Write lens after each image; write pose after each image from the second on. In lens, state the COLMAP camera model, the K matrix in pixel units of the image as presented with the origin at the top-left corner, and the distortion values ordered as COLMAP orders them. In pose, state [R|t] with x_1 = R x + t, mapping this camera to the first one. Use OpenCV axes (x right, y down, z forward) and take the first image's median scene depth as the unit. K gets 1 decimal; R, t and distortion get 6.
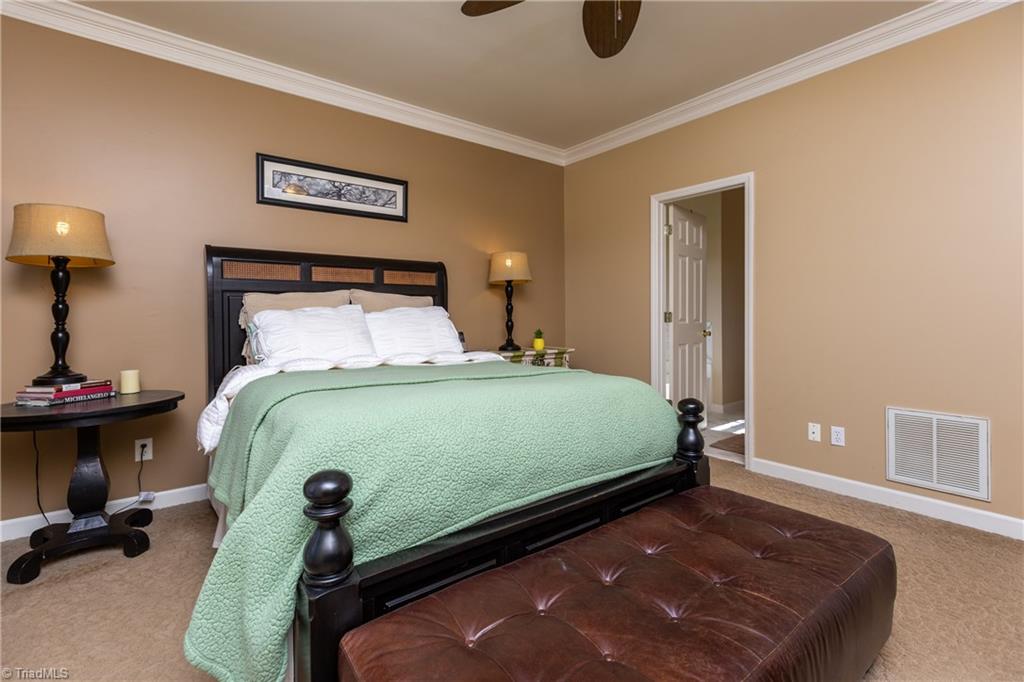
lens RADIAL K [[458.1, 0, 511.7], [0, 458.1, 336.0], [0, 0, 1]] dist [0.002994, -0.000252]
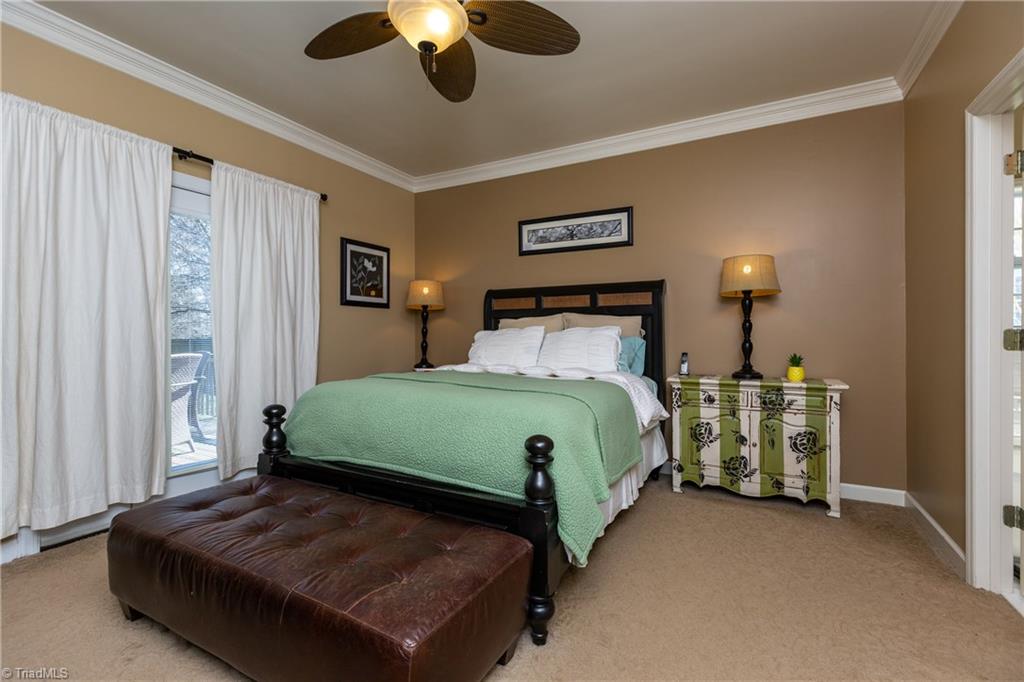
lens RADIAL K [[469.9, 0, 512.0], [0, 469.9, 341.0], [0, 0, 1]] dist [-0.001020, -0.000128]
pose [[0.403868, 0.020166, -0.914595, 0.716910], [-0.037952, 0.999266, 0.005274, -0.027973], [0.914030, 0.032580, 0.404337, 0.357853]]
